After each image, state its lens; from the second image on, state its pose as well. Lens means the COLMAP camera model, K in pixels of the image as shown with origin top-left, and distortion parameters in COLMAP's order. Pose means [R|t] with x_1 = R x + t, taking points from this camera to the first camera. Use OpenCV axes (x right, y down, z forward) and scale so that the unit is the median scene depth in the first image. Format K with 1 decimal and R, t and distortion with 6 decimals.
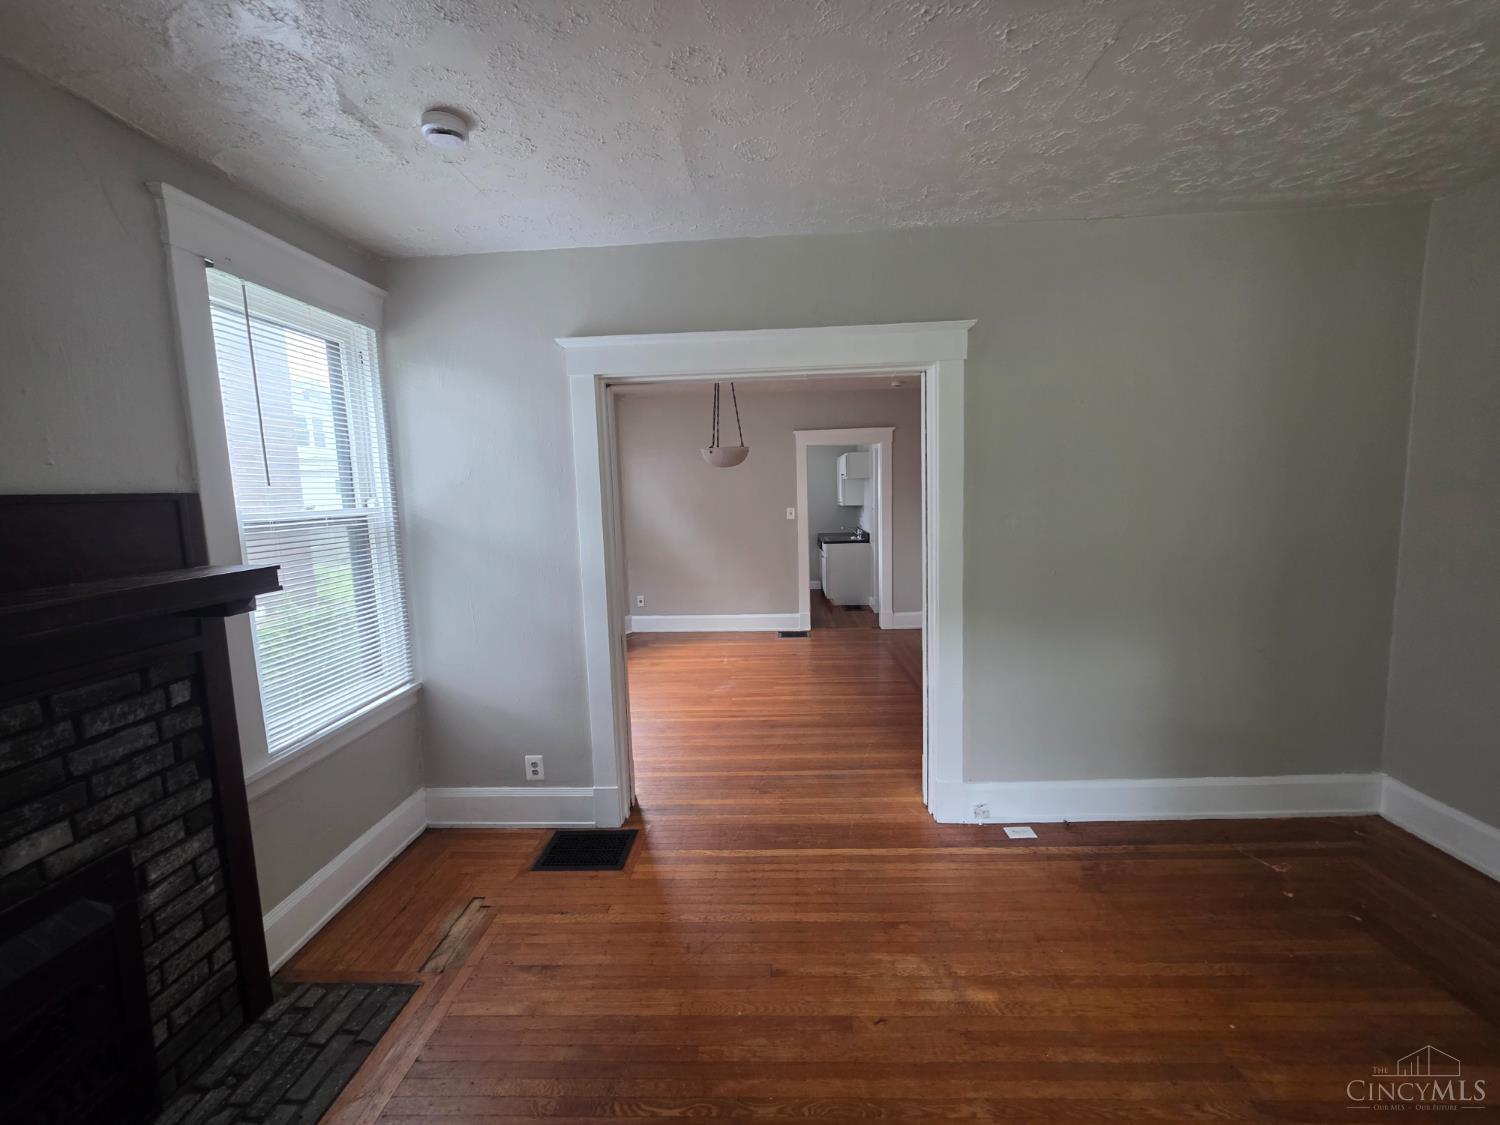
lens RADIAL K [[605.6, 0, 754.2], [0, 605.6, 557.1], [0, 0, 1]] dist [0.000953, 0.000450]
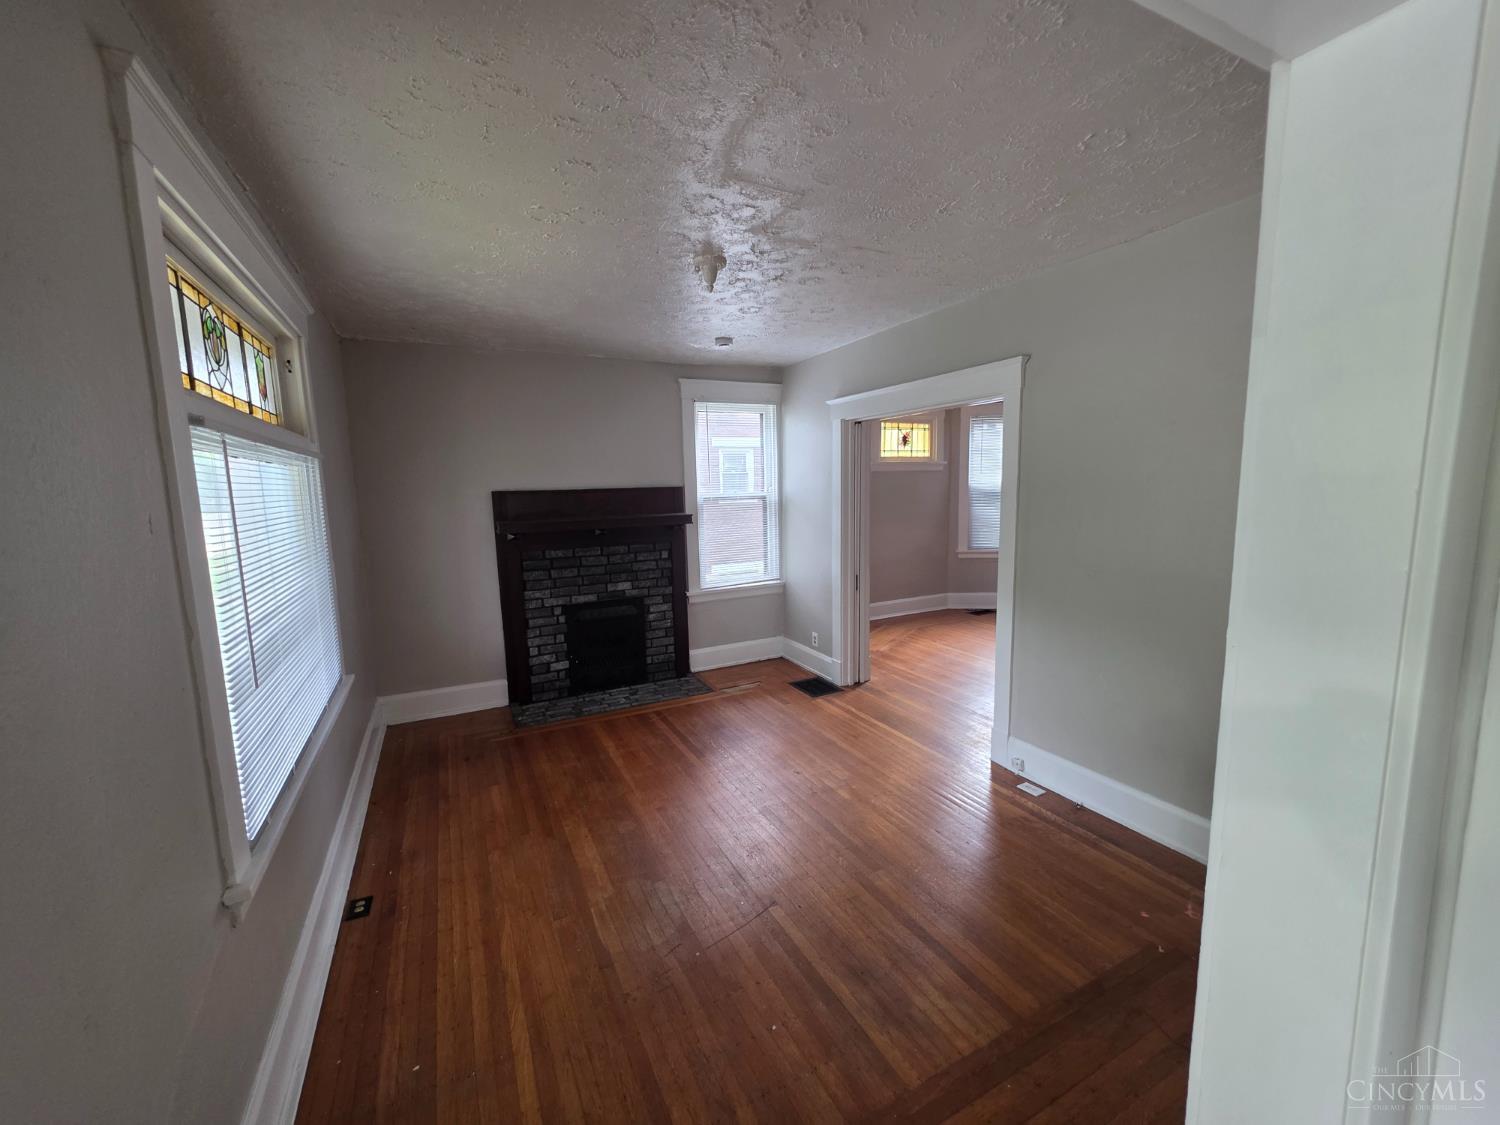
lens RADIAL K [[605.6, 0, 753.1], [0, 605.6, 558.0], [0, 0, 1]] dist [0.000953, 0.000450]
pose [[0.490862, 0.131296, -0.861287, 1.132143], [-0.090391, 0.990919, 0.099542, -0.058296], [0.866536, 0.028991, 0.498272, -0.066049]]
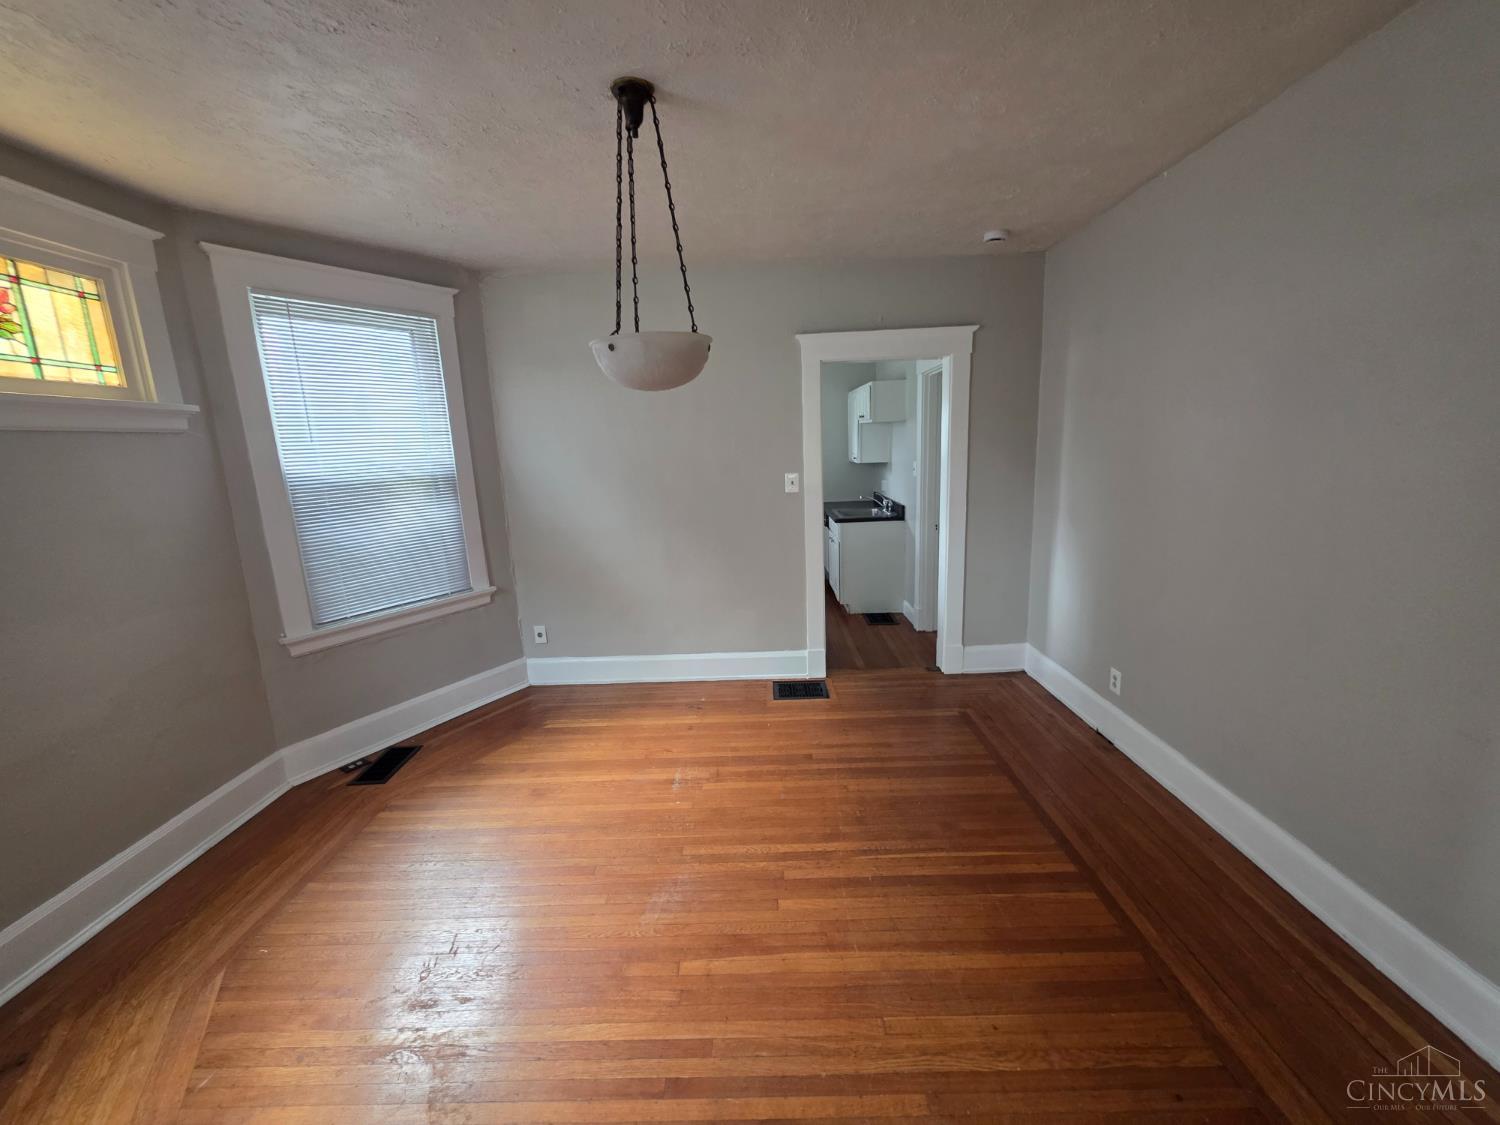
lens RADIAL K [[605.6, 0, 742.5], [0, 605.6, 556.9], [0, 0, 1]] dist [0.000953, 0.000450]
pose [[0.999692, -0.017212, 0.017904, 0.003671], [0.015739, 0.996719, 0.079394, -0.119120], [-0.019212, -0.079088, 0.996682, 1.038982]]
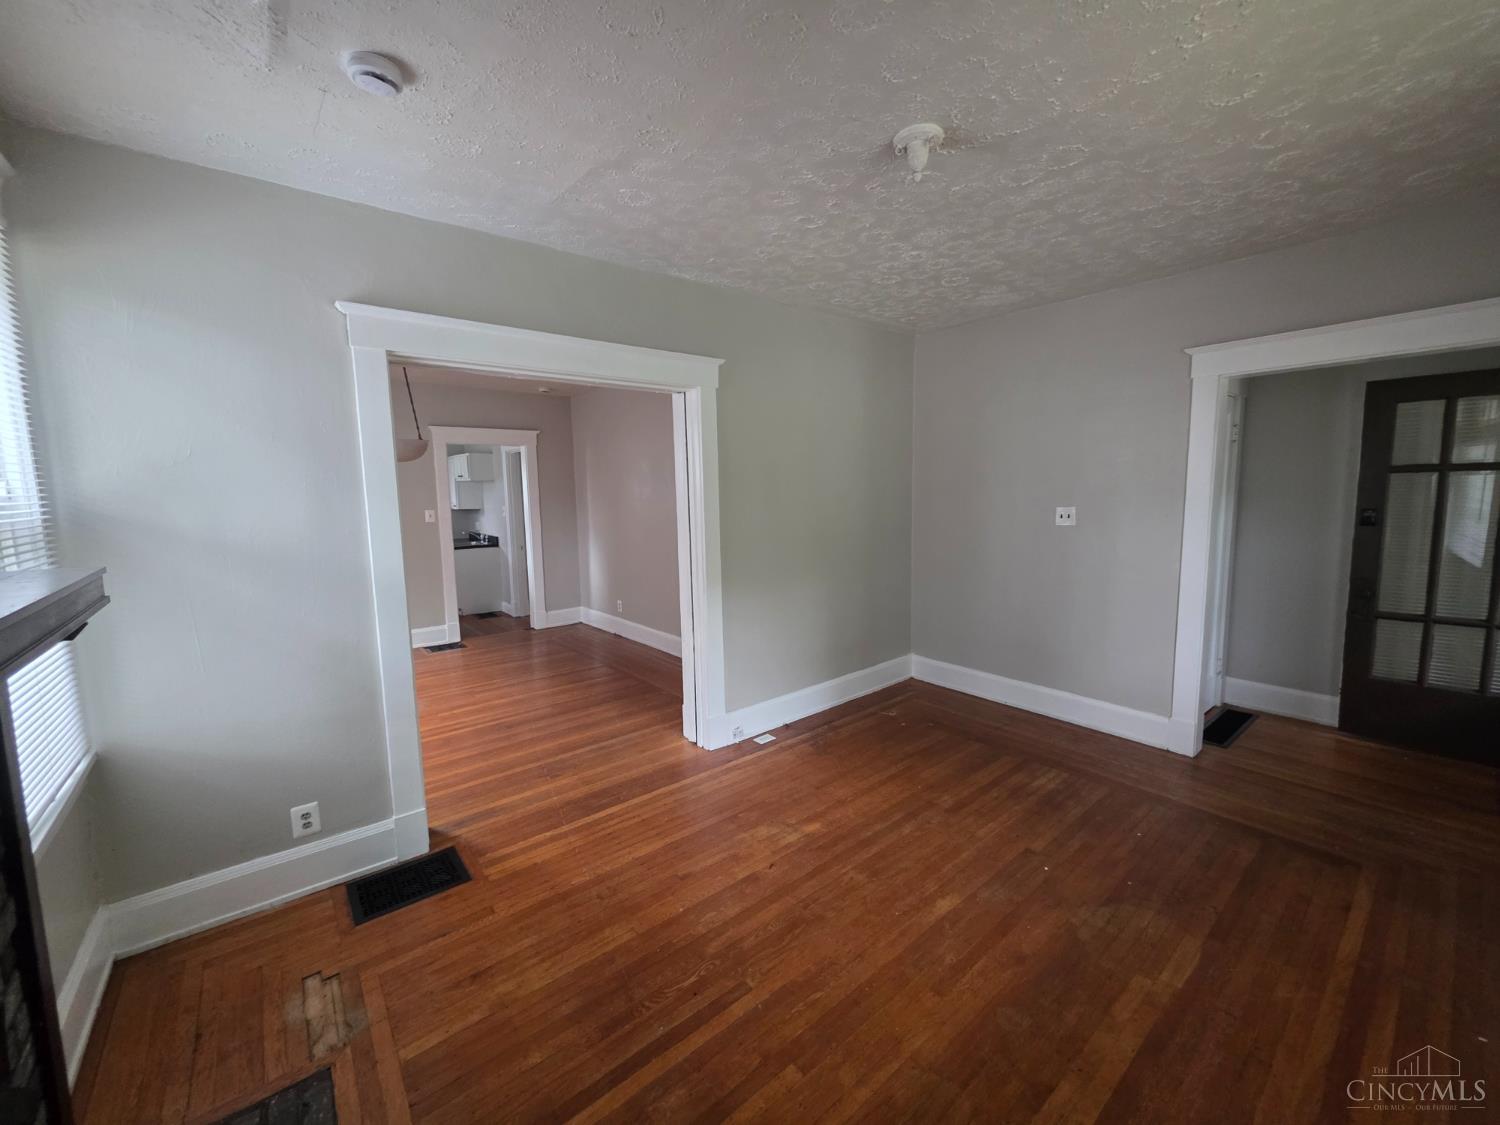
lens RADIAL K [[605.6, 0, 761.9], [0, 605.6, 559.2], [0, 0, 1]] dist [0.000953, 0.000450]
pose [[0.739136, -0.057802, 0.671072, -0.463798], [0.064626, 0.997800, 0.014764, 0.028620], [-0.670449, 0.032456, 0.741245, -0.024056]]
